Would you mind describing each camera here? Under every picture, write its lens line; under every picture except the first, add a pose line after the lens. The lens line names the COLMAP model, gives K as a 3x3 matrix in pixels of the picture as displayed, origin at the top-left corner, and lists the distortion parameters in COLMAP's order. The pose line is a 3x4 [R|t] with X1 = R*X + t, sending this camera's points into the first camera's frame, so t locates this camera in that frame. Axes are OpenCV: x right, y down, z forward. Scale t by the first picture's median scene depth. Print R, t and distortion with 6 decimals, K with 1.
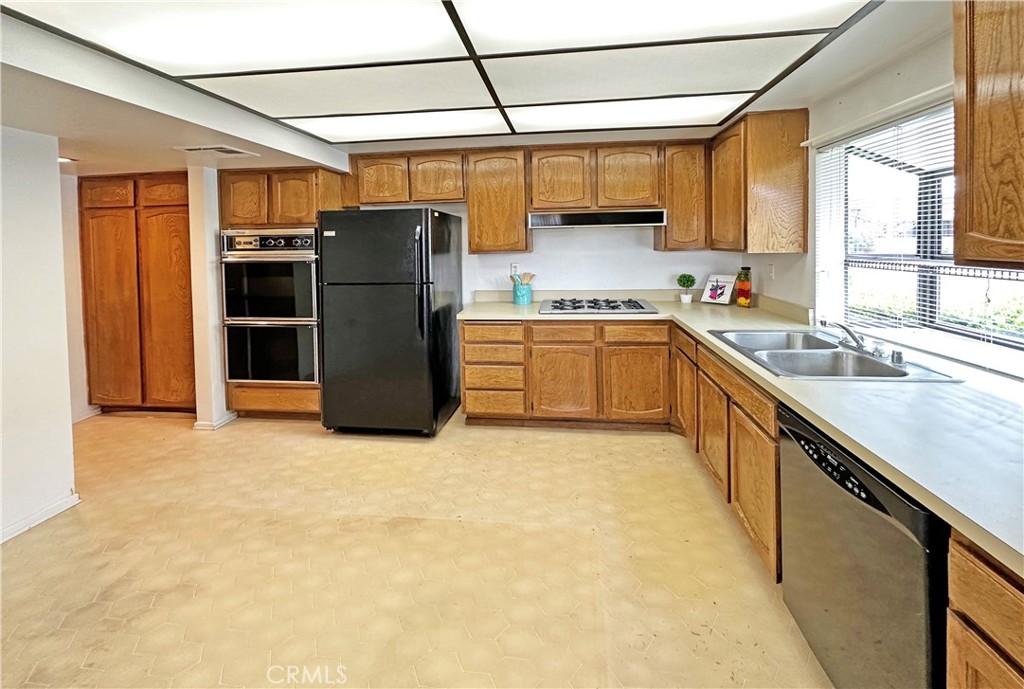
lens RADIAL K [[391.4, 0, 512.0], [0, 391.4, 344.5], [0, 0, 1]] dist [-0.000828, -0.000117]
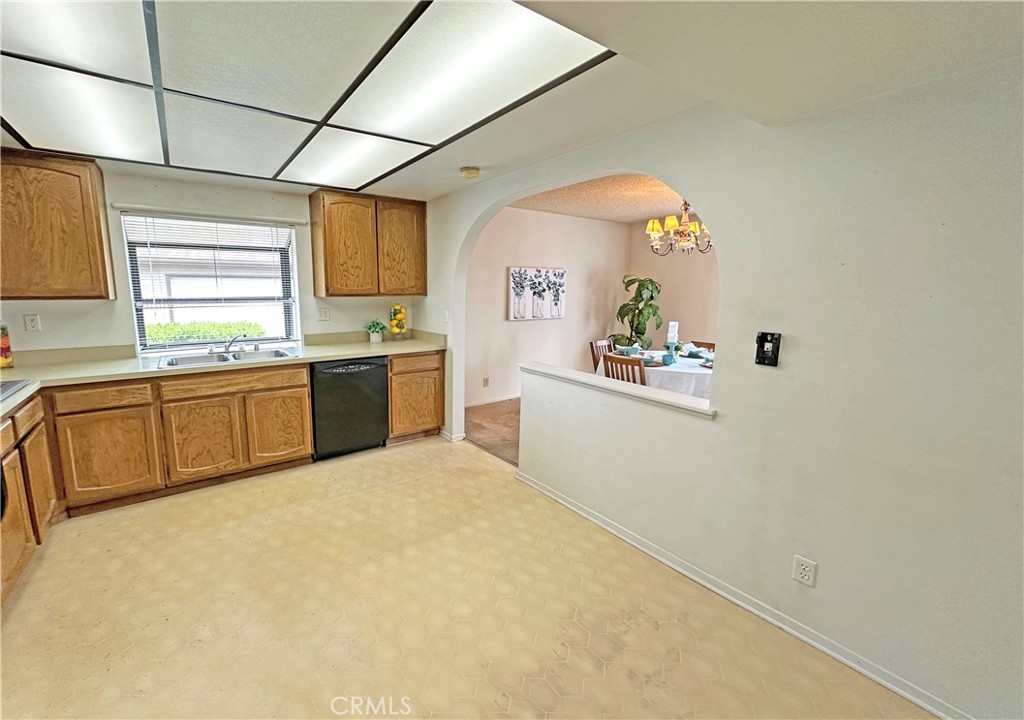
lens RADIAL K [[432.0, 0, 512.0], [0, 432.0, 360.0], [0, 0, 1]] dist [-0.000292, -0.000043]
pose [[-0.698179, -0.104358, 0.708276, -1.446102], [0.193659, 0.924907, 0.327174, -0.344299], [-0.689233, 0.365590, -0.625541, 1.289747]]
